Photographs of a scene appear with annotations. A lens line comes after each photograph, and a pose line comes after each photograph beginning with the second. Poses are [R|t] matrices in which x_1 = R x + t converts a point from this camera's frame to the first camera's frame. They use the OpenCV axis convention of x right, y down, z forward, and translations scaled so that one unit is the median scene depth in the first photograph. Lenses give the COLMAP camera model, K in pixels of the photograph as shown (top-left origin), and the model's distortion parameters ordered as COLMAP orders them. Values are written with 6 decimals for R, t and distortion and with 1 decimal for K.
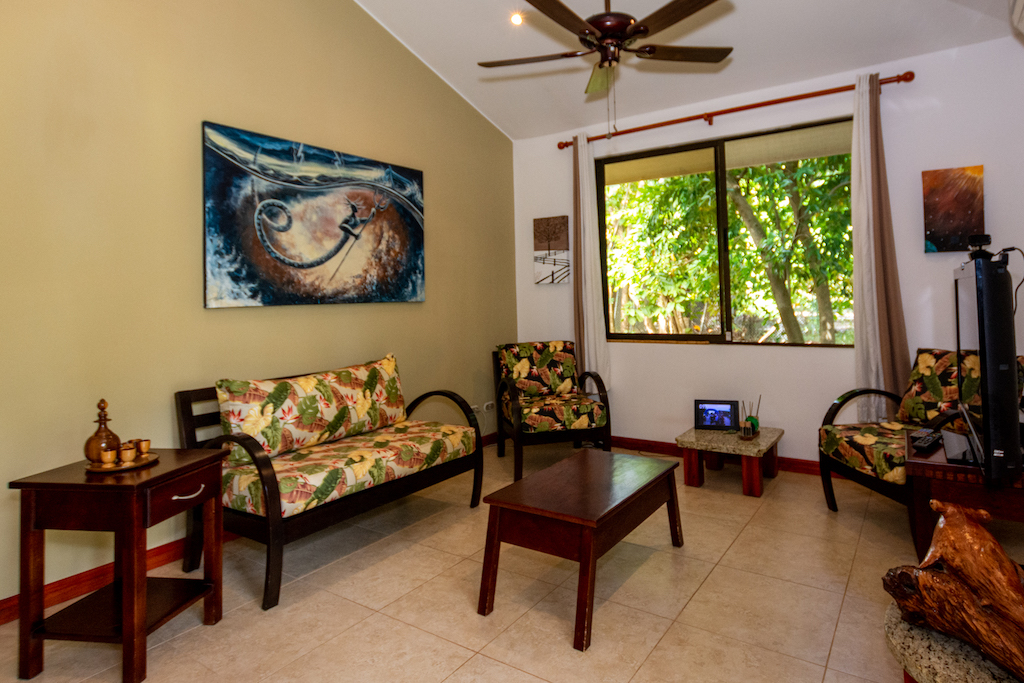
lens RADIAL K [[560.4, 0, 577.0], [0, 560.4, 281.1], [0, 0, 1]] dist [0.004178, 0.001700]
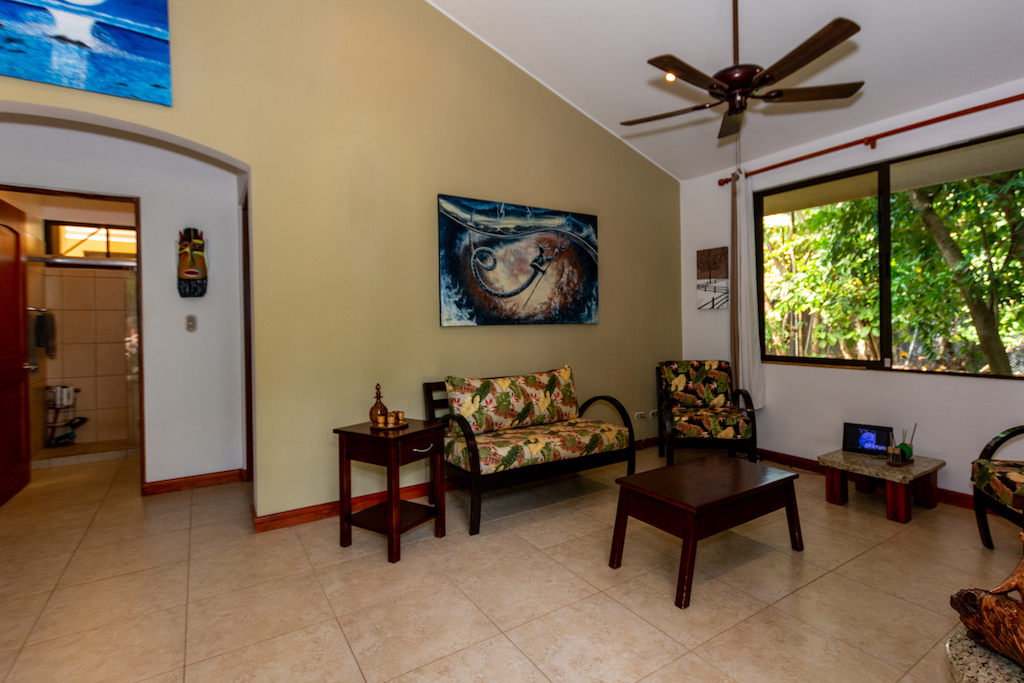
lens RADIAL K [[510.8, 0, 565.4], [0, 510.8, 328.6], [0, 0, 1]] dist [-0.000233, 0.000415]
pose [[0.921444, 0.018047, -0.388093, 0.121904], [0.000581, 0.998855, 0.047827, -0.007334], [0.388512, -0.044295, 0.920378, -0.066577]]
